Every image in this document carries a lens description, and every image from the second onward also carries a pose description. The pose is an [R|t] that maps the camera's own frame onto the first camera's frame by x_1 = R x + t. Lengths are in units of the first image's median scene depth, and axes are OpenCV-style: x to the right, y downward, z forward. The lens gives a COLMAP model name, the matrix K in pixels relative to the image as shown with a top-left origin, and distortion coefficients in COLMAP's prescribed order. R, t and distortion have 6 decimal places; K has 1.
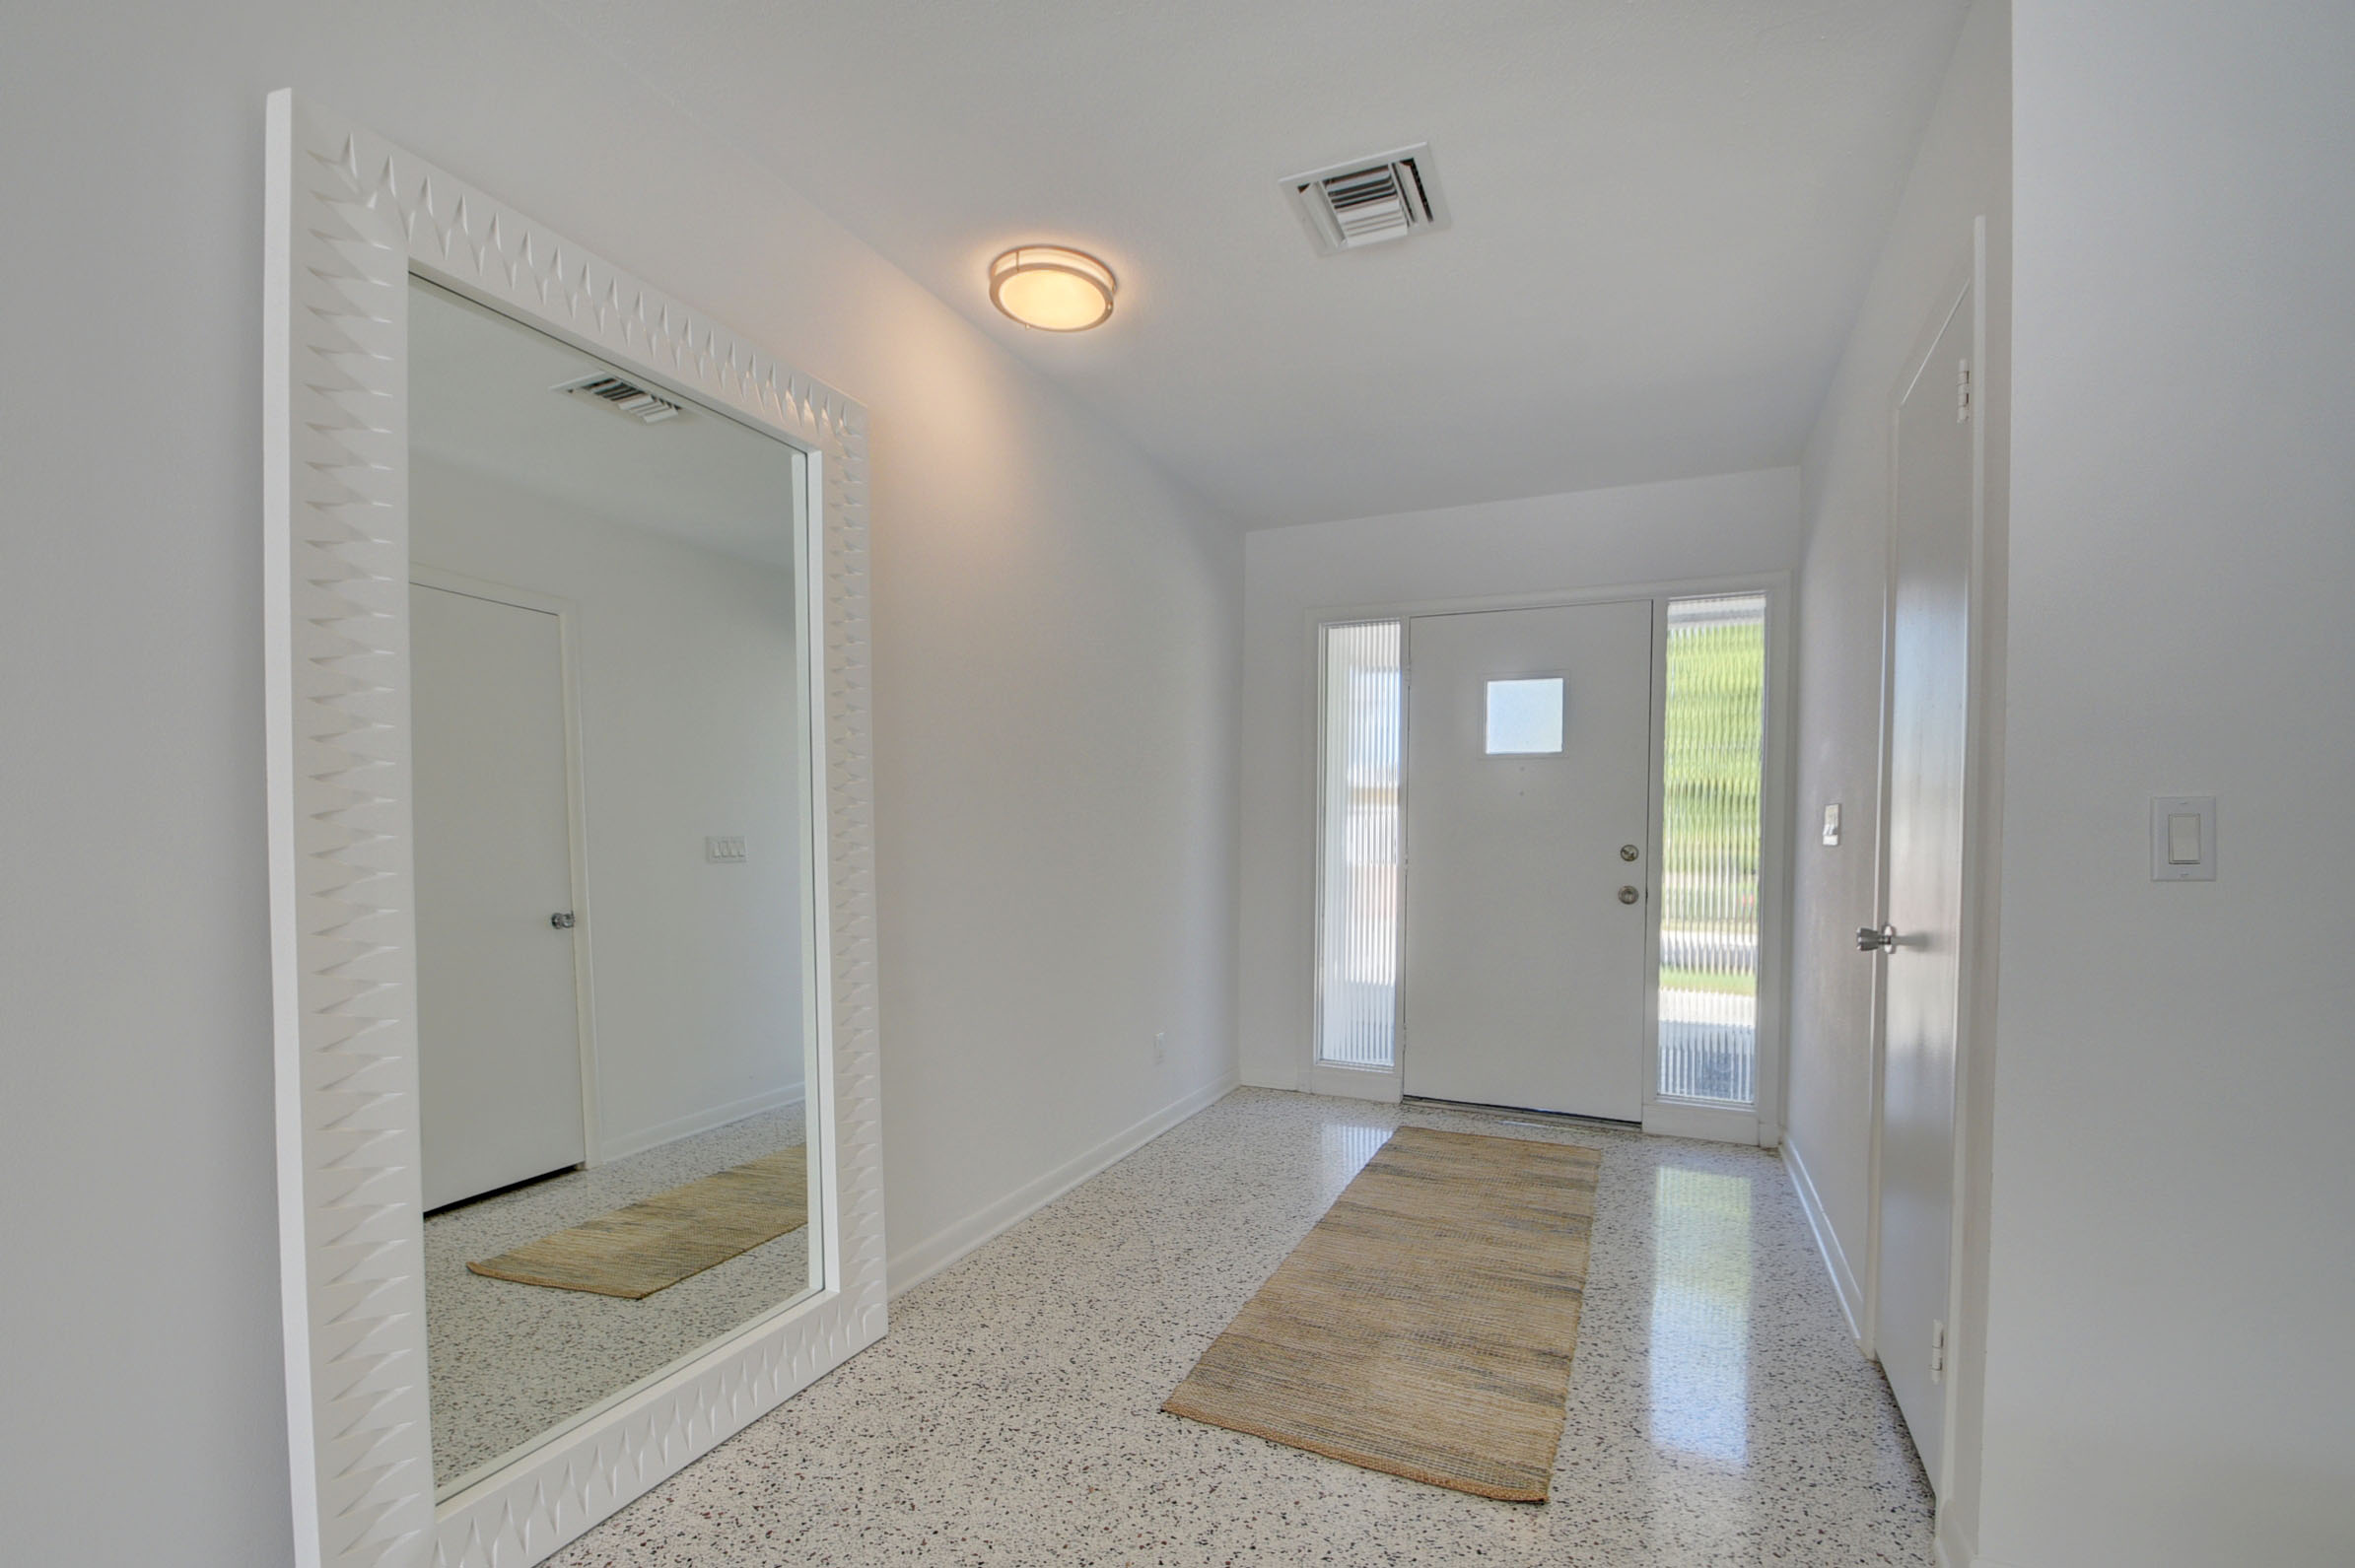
lens RADIAL K [[1057.7, 0, 1177.9], [0, 1057.7, 850.4], [0, 0, 1]] dist [0.001004, 0.000089]
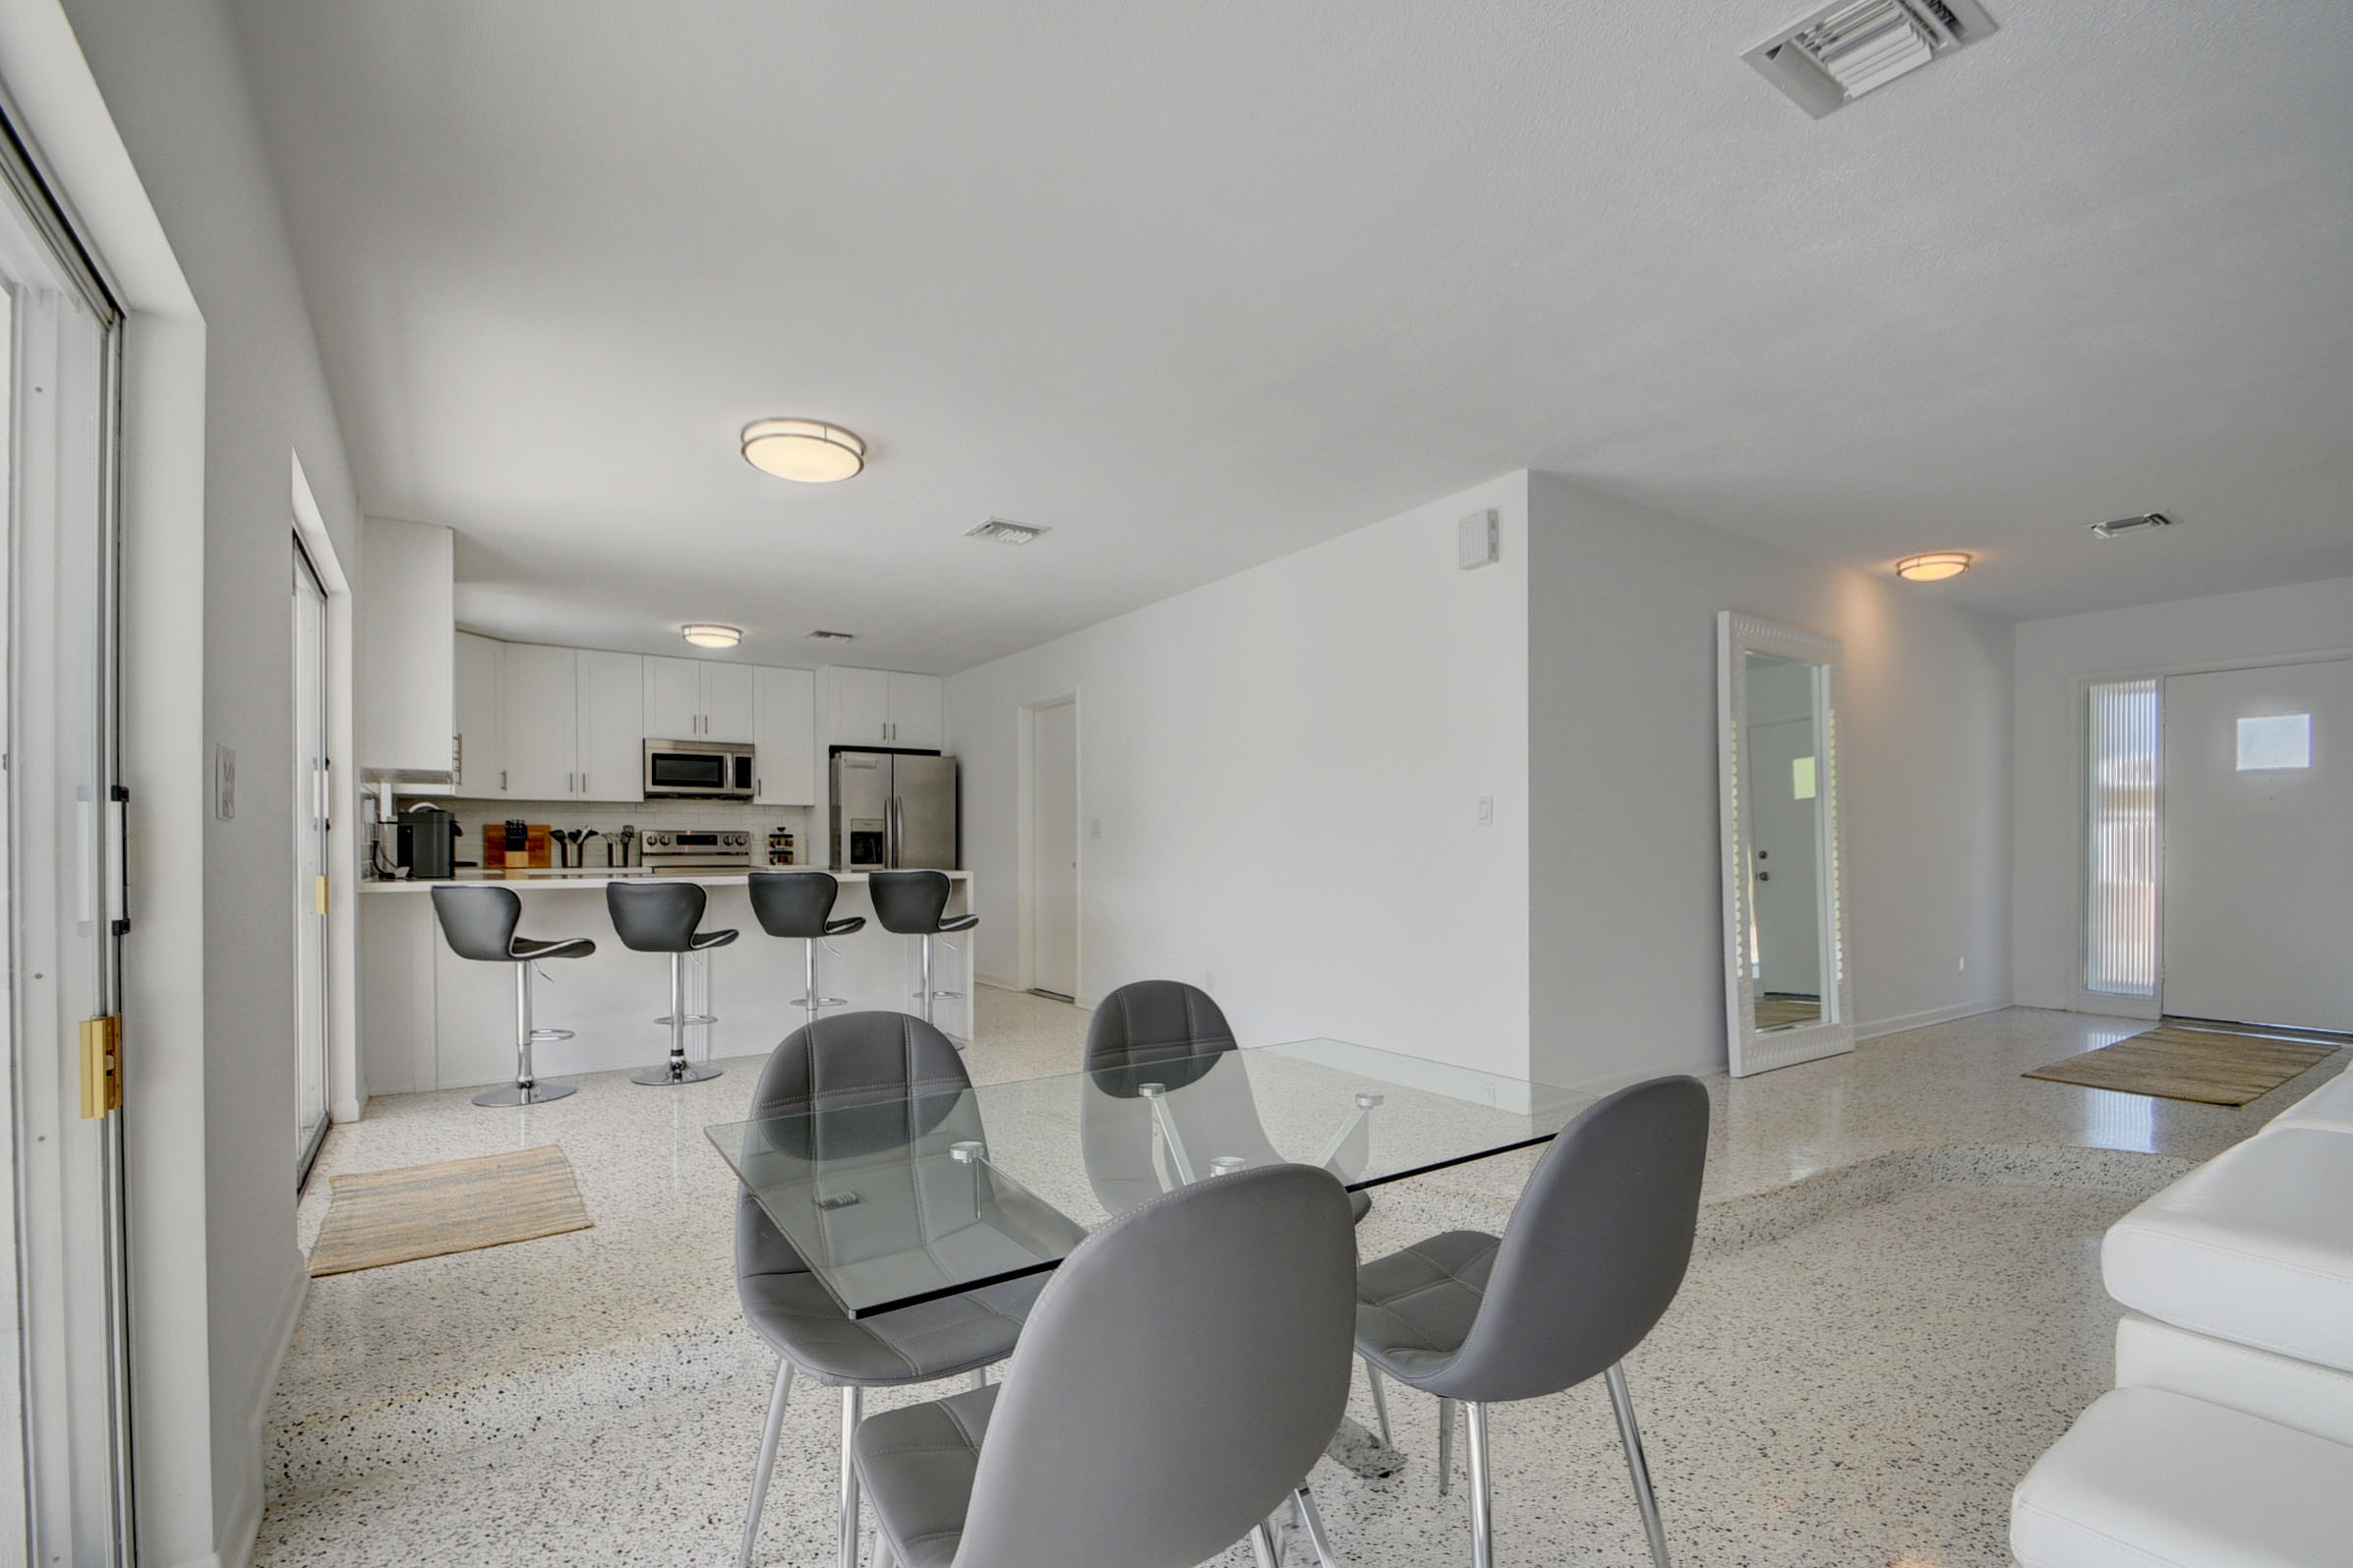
lens RADIAL K [[1056.8, 0, 1176.9], [0, 1056.8, 850.4], [0, 0, 1]] dist [0.001004, 0.000089]
pose [[0.856297, -0.006178, -0.516447, -0.201325], [-0.001383, 0.999897, -0.014255, 0.040240], [0.516482, 0.012921, 0.856200, -0.980272]]
